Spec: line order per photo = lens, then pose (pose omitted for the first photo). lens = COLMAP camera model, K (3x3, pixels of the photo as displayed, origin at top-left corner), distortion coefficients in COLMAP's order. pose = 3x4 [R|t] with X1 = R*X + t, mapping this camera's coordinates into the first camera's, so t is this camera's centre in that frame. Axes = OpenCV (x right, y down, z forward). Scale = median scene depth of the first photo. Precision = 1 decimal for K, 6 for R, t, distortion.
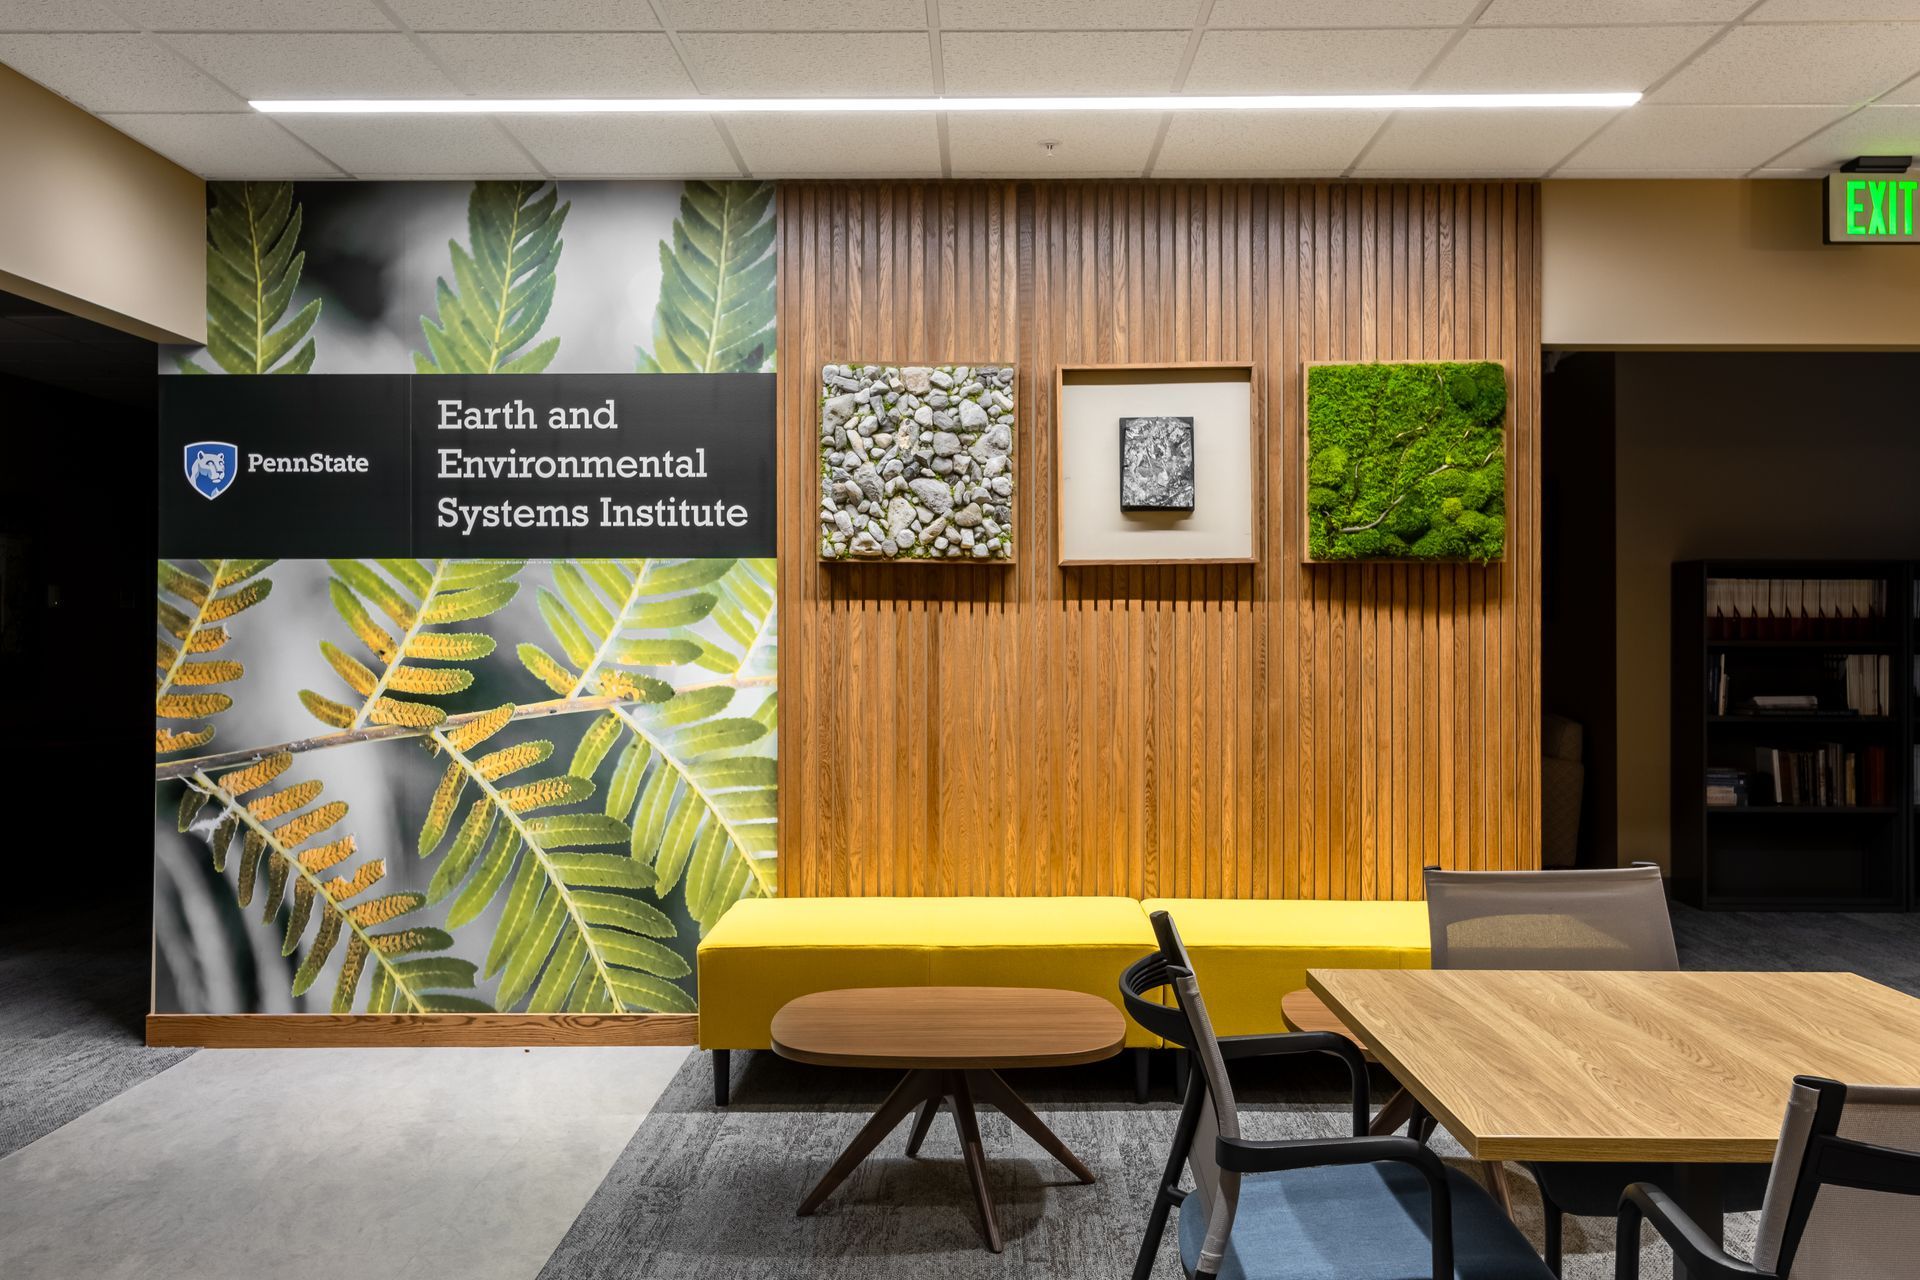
lens RADIAL K [[1696.7, 0, 964.6], [0, 1696.7, 625.6], [0, 0, 1]] dist [0.010615, -0.020960]
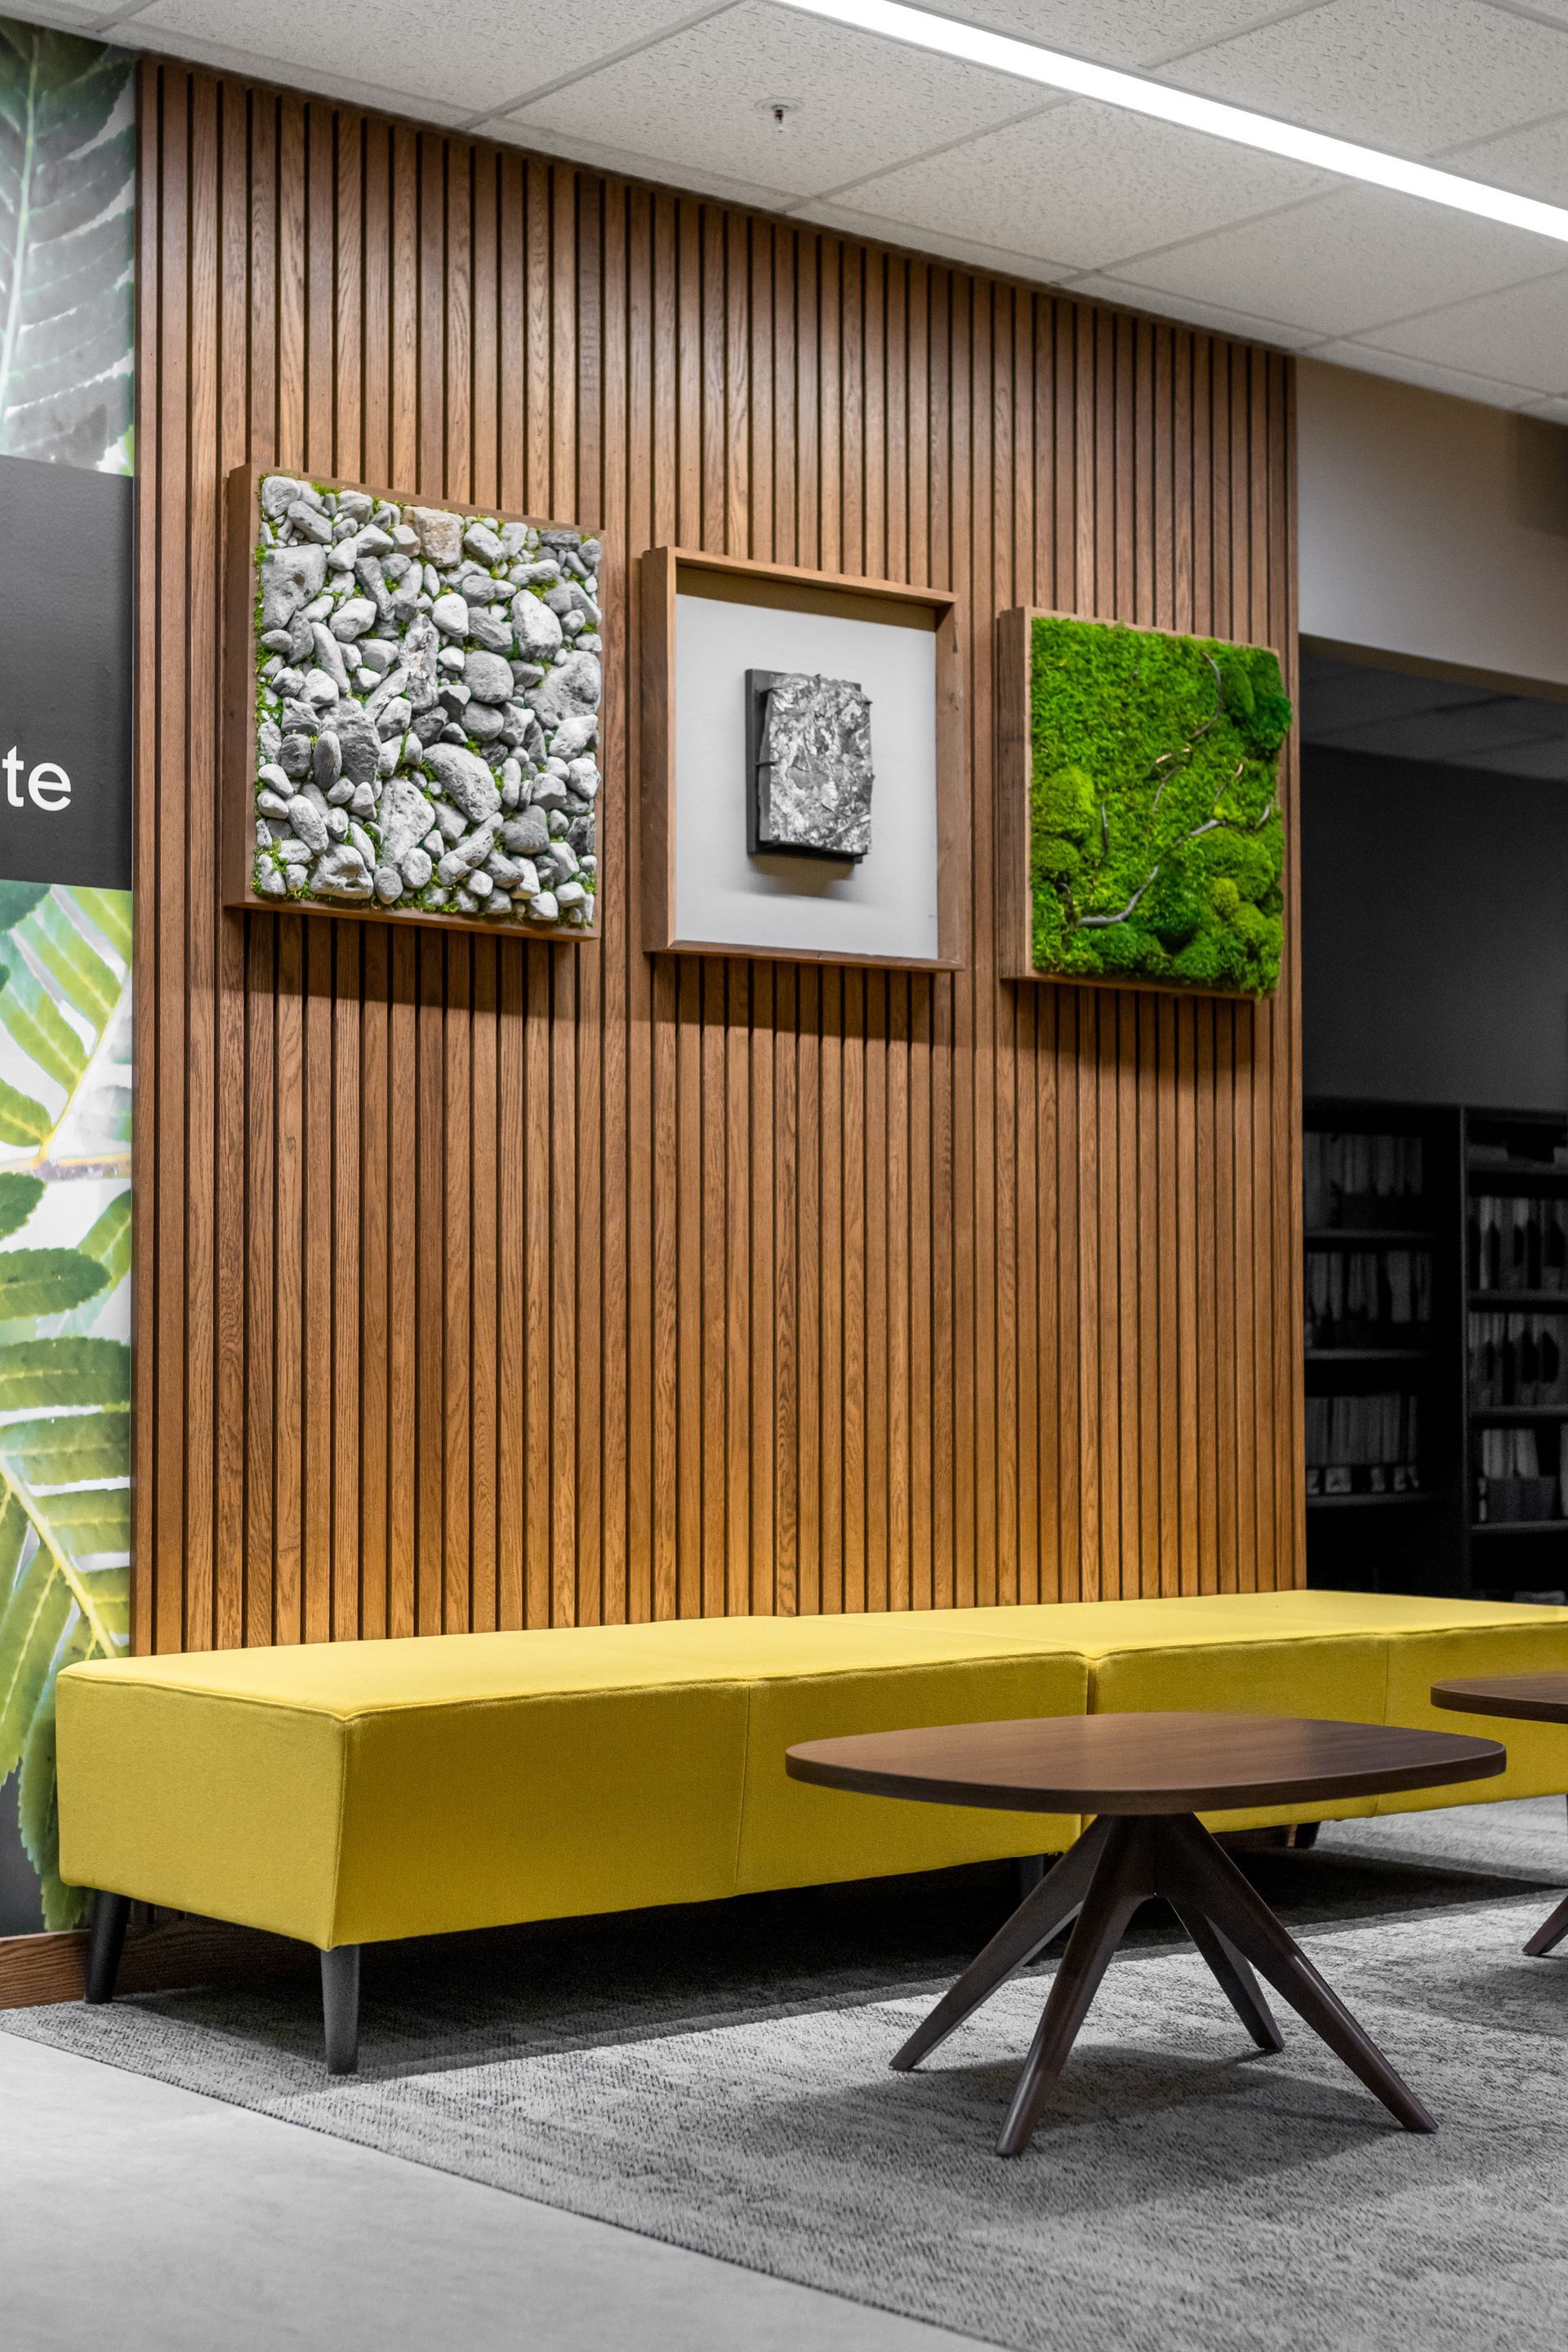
lens RADIAL K [[3633.8, 0, 811.4], [0, 3633.8, 1212.8], [0, 0, 1]] dist [-0.003149, 0.000000]
pose [[0.760284, 0.024595, 0.649124, -0.590205], [0.001758, 0.999201, -0.039918, 0.082825], [-0.649588, 0.031490, 0.759634, 0.165179]]
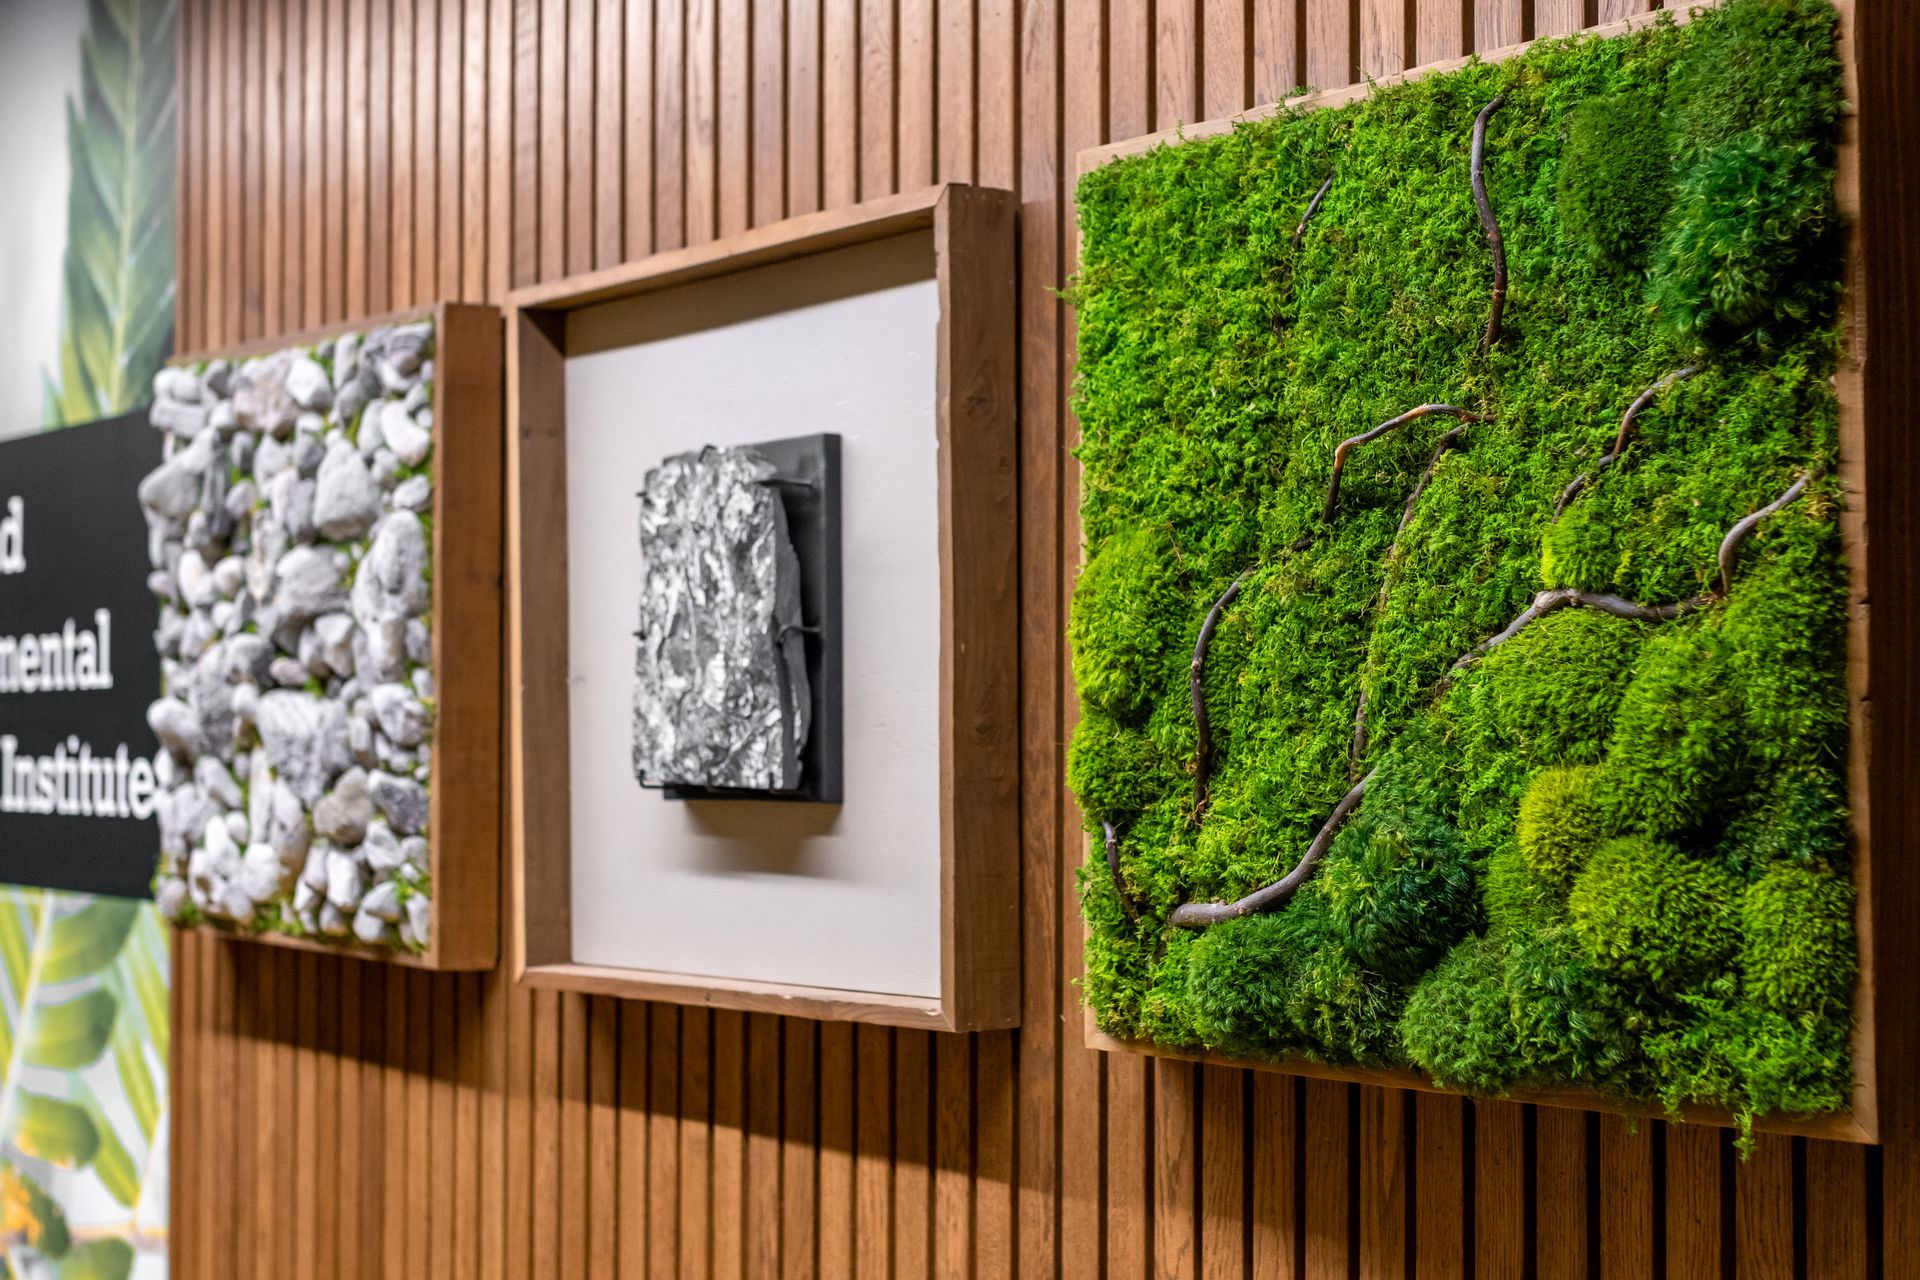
lens RADIAL K [[2888.7, 0, 958.4], [0, 2888.7, 650.8], [0, 0, 1]] dist [-0.004797, 0.000000]
pose [[0.638823, -0.020816, -0.769072, 0.475152], [-0.004066, 0.999529, -0.030431, -0.076426], [0.769343, 0.022567, 0.638437, 0.730514]]
